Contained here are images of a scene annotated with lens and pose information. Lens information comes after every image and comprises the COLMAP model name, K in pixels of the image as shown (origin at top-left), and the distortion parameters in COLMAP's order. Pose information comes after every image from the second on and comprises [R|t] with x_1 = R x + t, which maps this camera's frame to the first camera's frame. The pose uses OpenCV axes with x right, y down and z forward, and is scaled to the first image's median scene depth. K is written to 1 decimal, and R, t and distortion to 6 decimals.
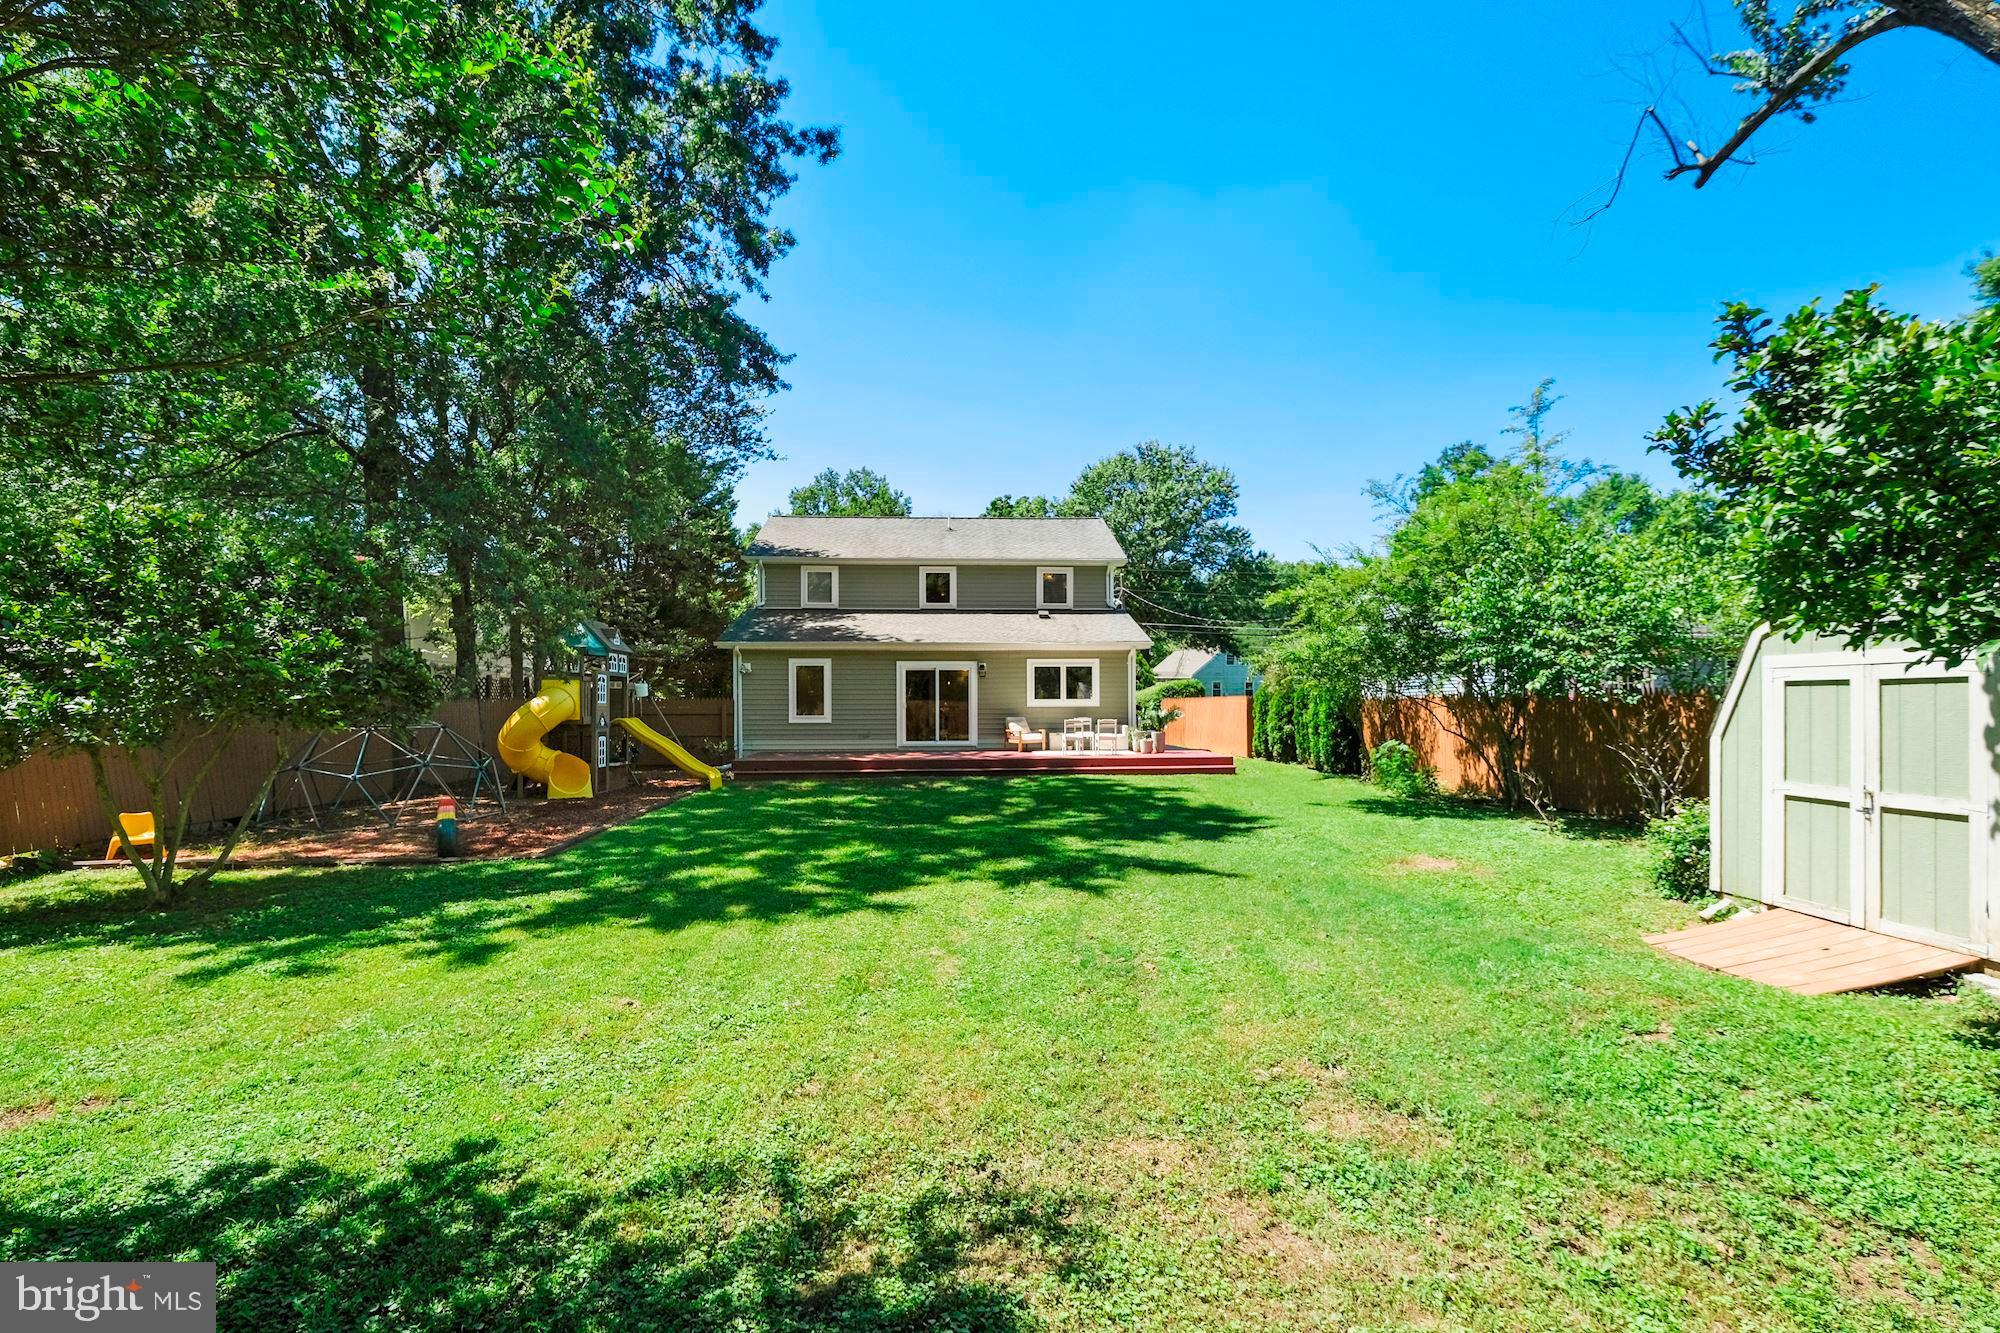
lens RADIAL K [[878.0, 0, 991.8], [0, 878.0, 681.2], [0, 0, 1]] dist [0.001468, -0.000152]
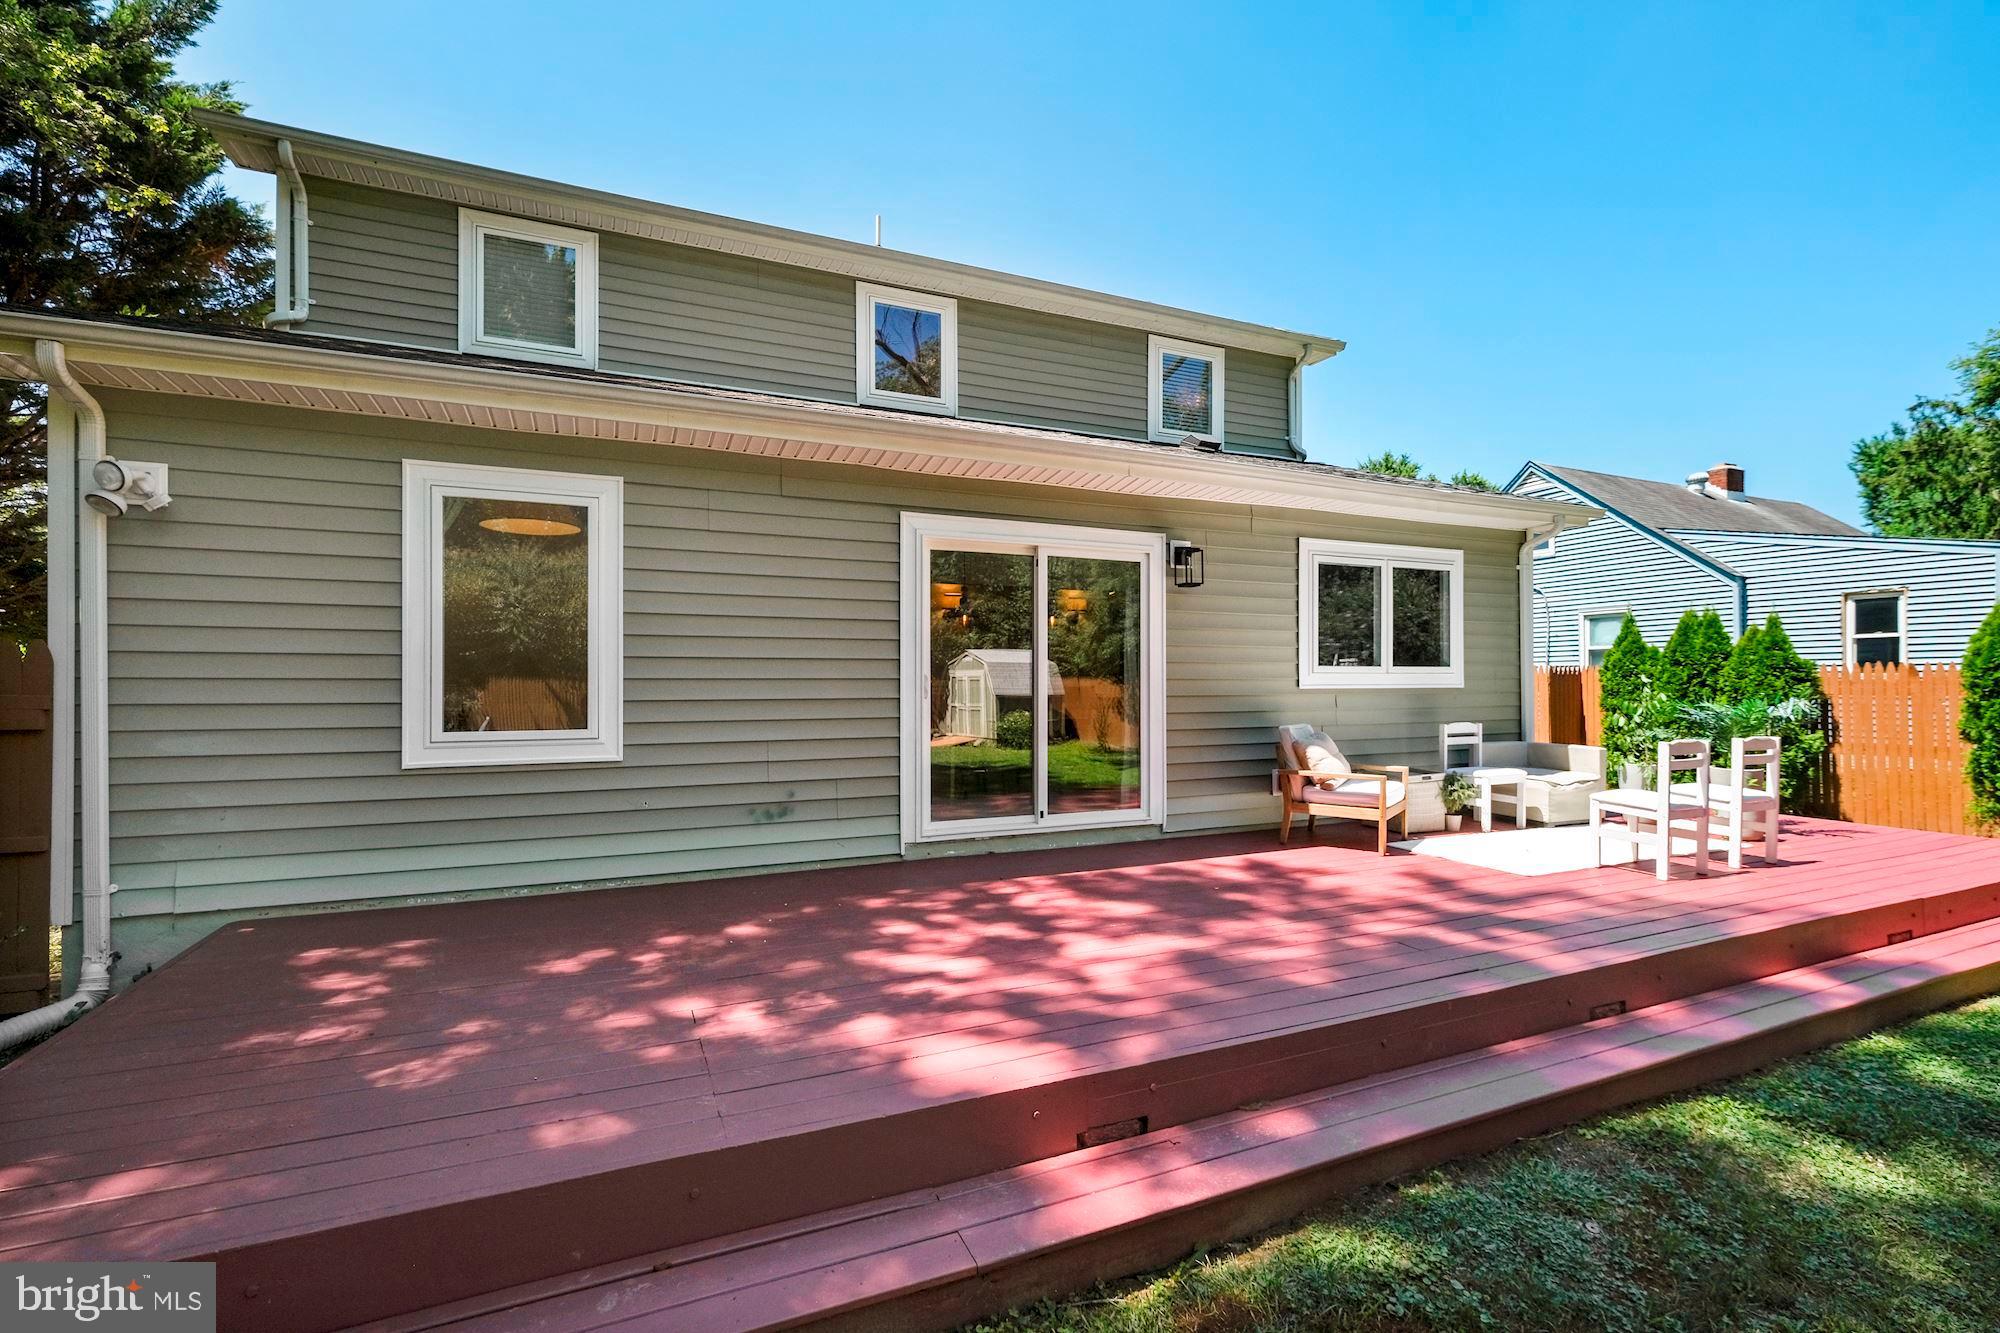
lens RADIAL K [[878.0, 0, 1006.2], [0, 878.0, 676.8], [0, 0, 1]] dist [0.001468, -0.000152]
pose [[0.936876, 0.004156, 0.349638, -0.167957], [-0.011830, 0.999734, 0.019816, 0.019875], [-0.349463, -0.022702, 0.936675, 0.745263]]
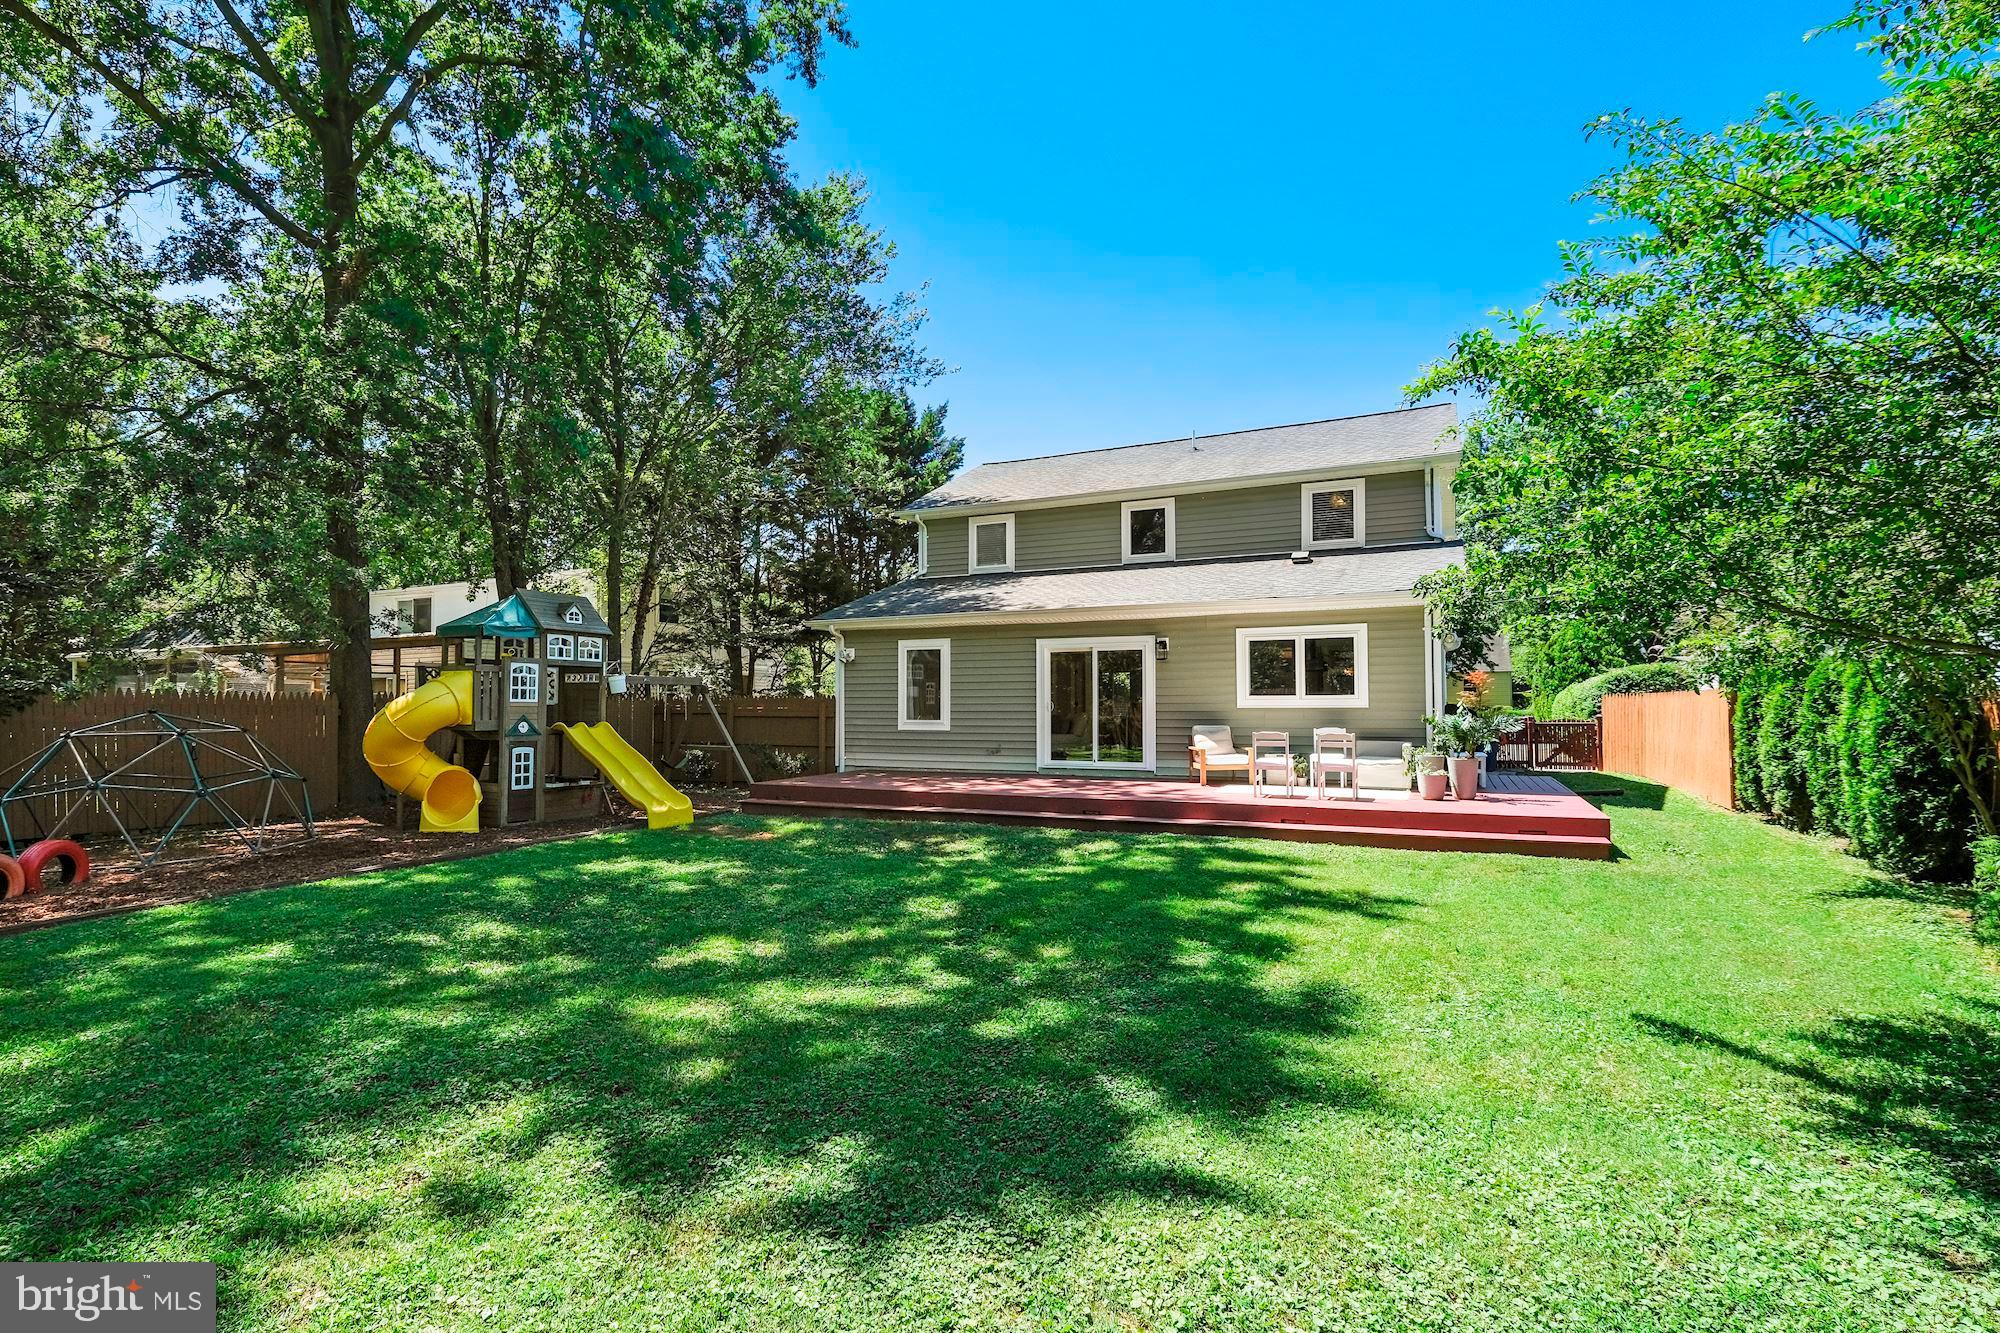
lens RADIAL K [[909.6, 0, 999.4], [0, 909.6, 682.8], [0, 0, 1]] dist [-0.004770, -0.000112]
pose [[0.879732, -0.010752, -0.475348, 0.192835], [0.011036, 0.999937, -0.002194, 0.011384], [0.475342, -0.003316, 0.879795, 0.379643]]
